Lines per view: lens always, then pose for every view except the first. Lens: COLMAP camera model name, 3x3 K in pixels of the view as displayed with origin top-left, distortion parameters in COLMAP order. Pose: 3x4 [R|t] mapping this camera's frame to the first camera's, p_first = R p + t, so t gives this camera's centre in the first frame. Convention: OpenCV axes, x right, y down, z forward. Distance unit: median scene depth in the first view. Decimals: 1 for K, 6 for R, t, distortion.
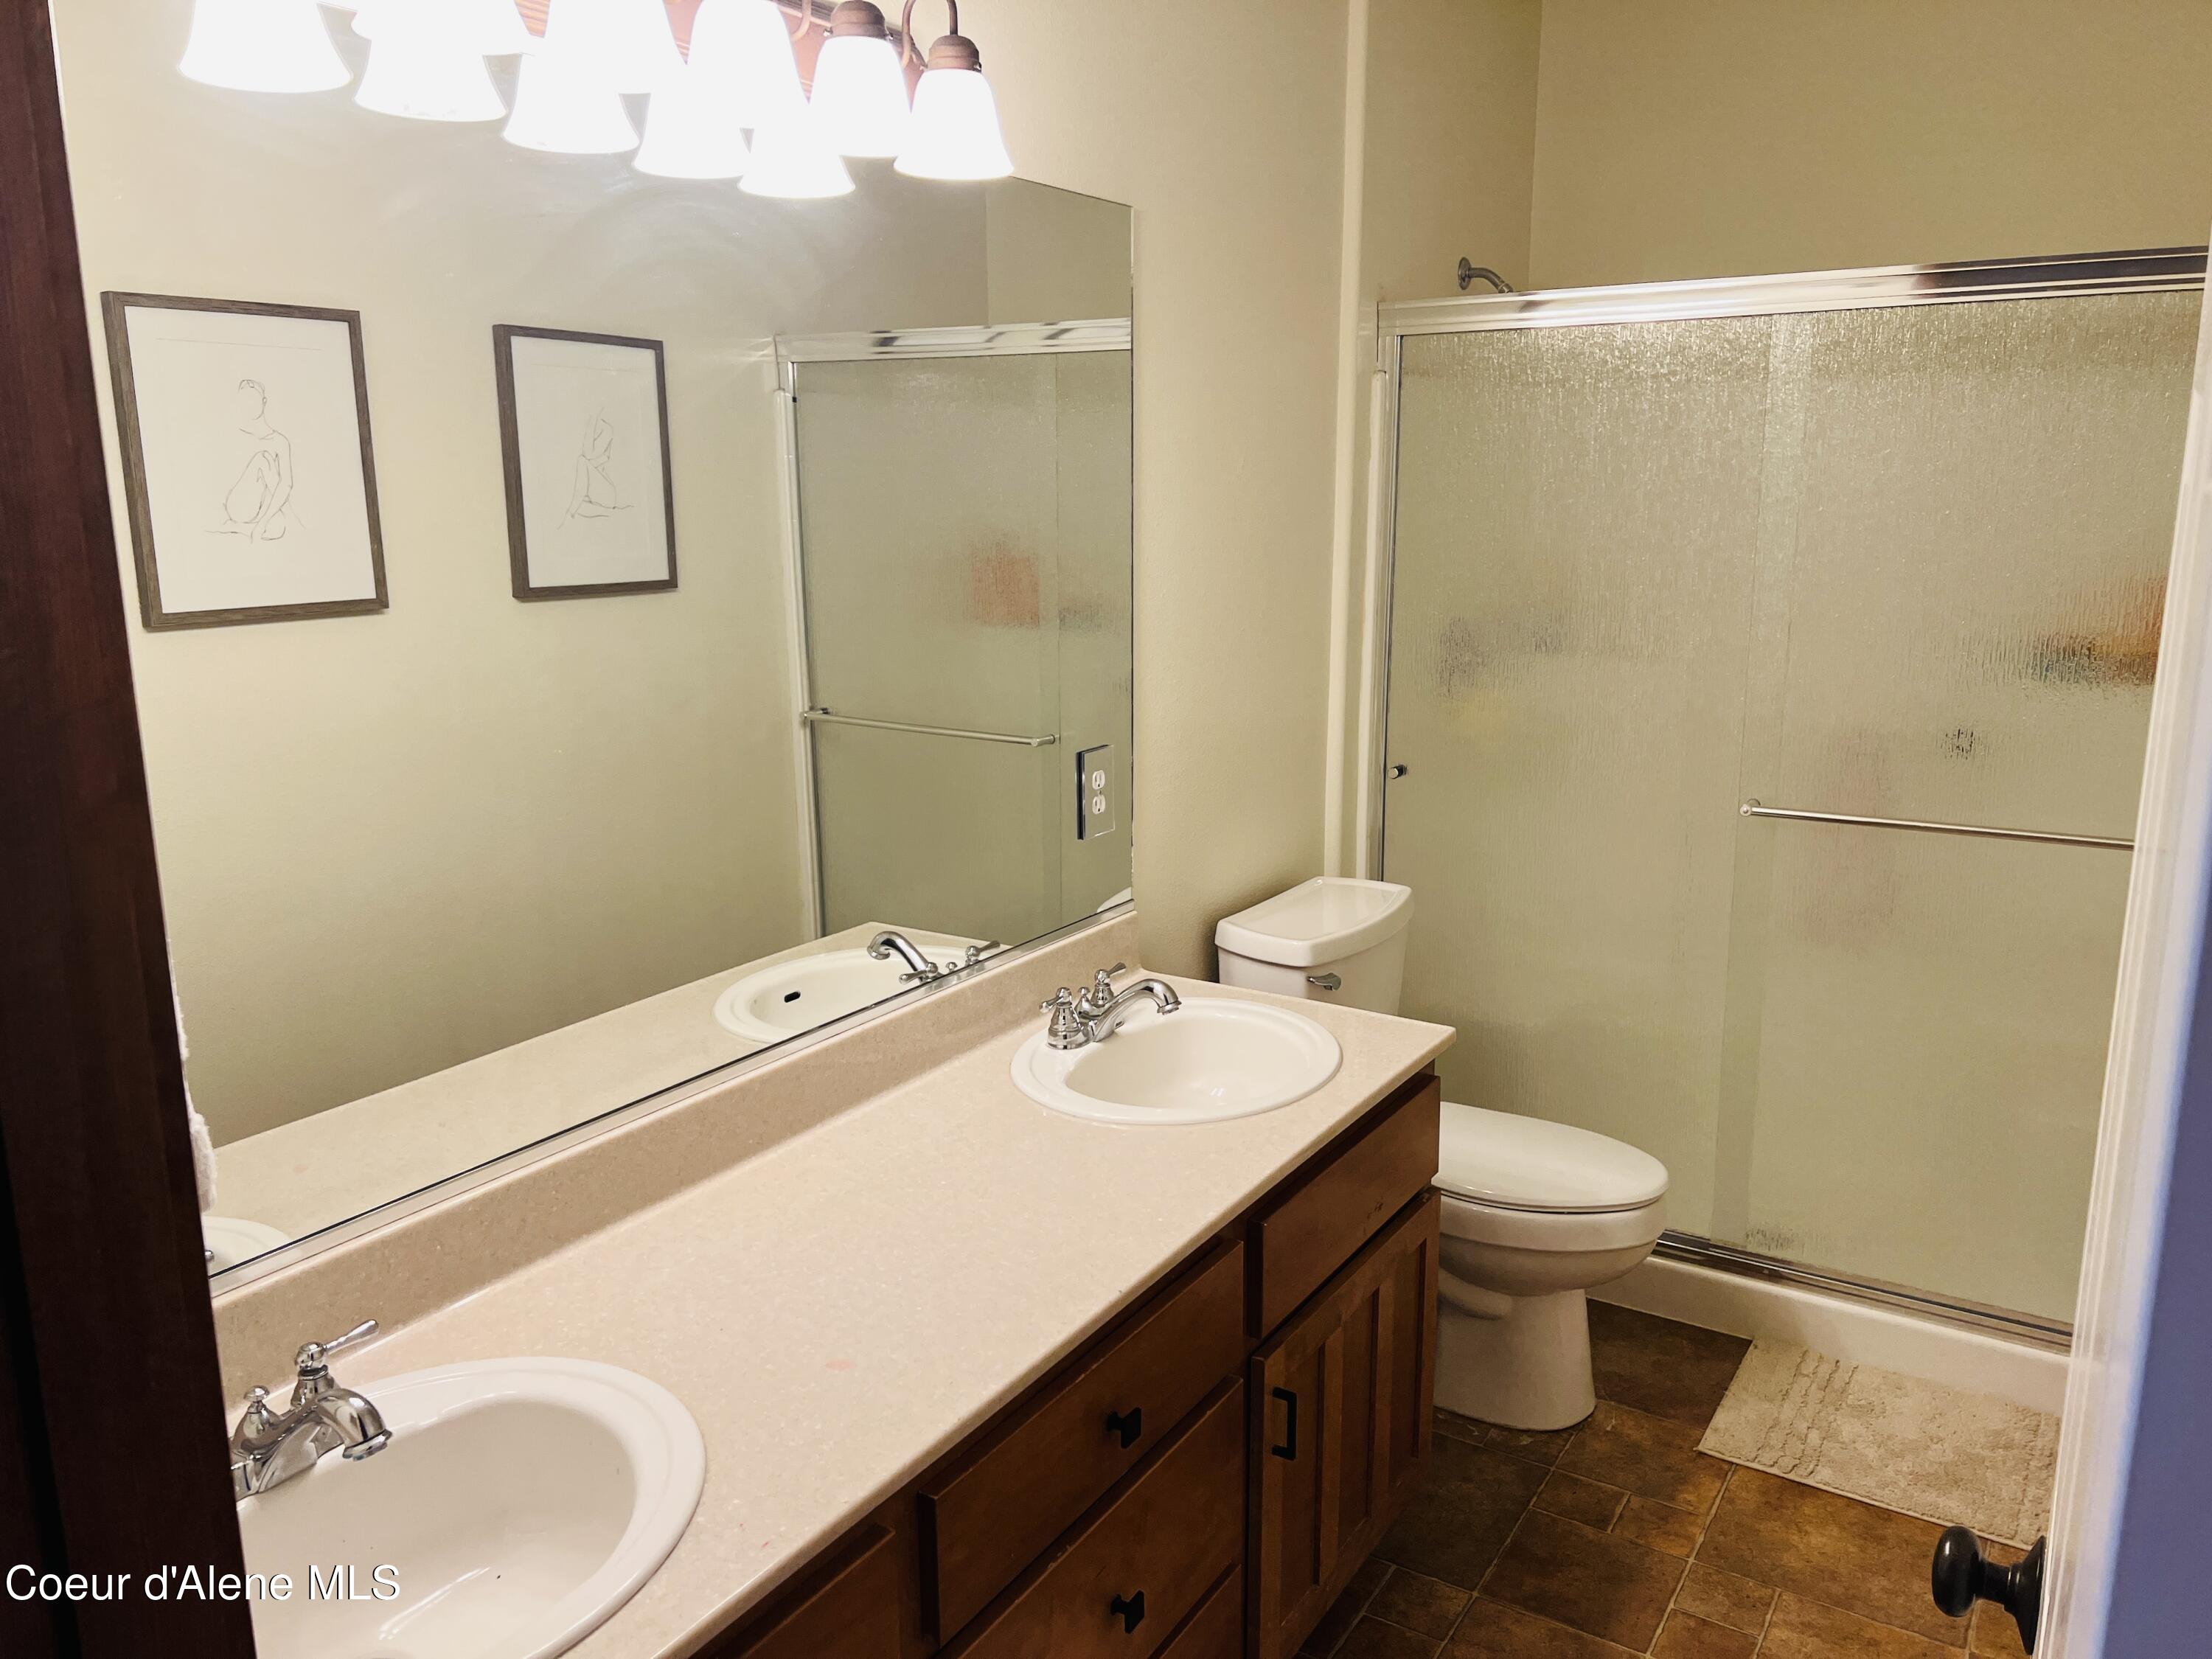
lens RADIAL K [[1680.7, 0, 1105.0], [0, 1680.7, 829.1], [0, 0, 1]] dist [0.063318, -0.060858]
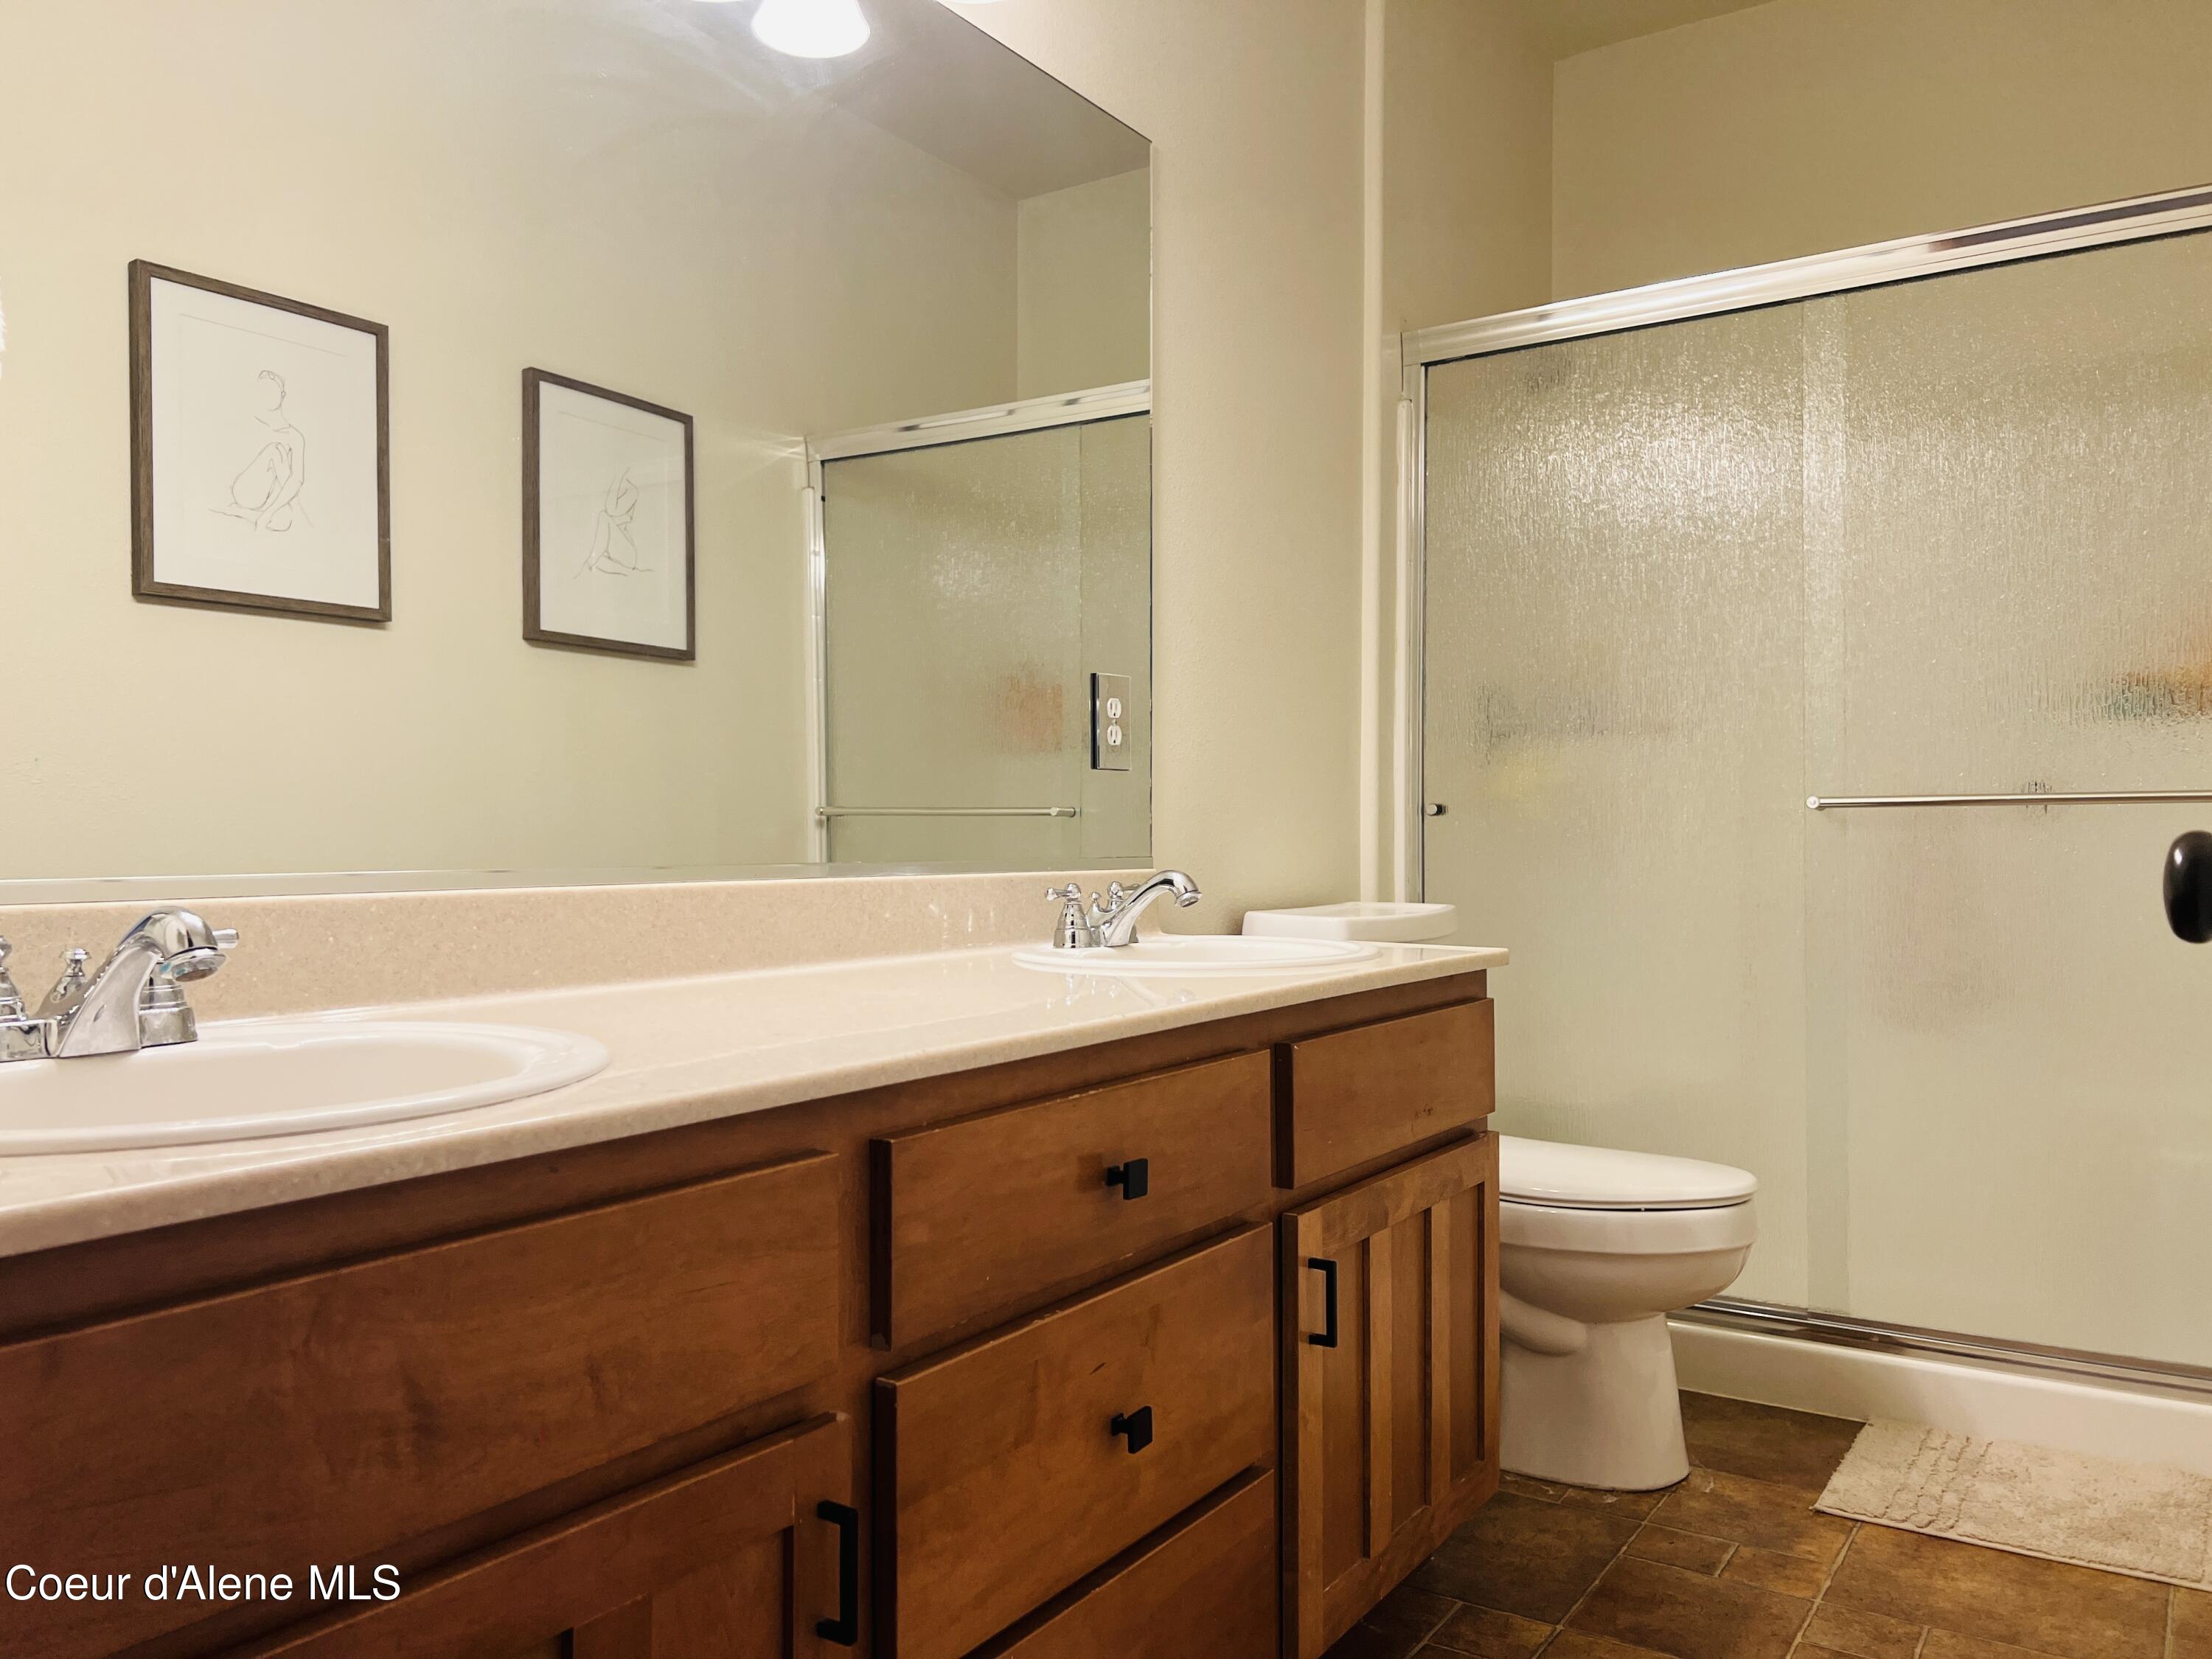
lens RADIAL K [[1680.7, 0, 1112.0], [0, 1680.7, 826.3], [0, 0, 1]] dist [0.063318, -0.060858]
pose [[0.999822, 0.002981, -0.018646, 0.011016], [-0.006659, 0.979682, -0.200445, 0.199713], [0.017669, 0.200533, 0.979528, 0.086098]]
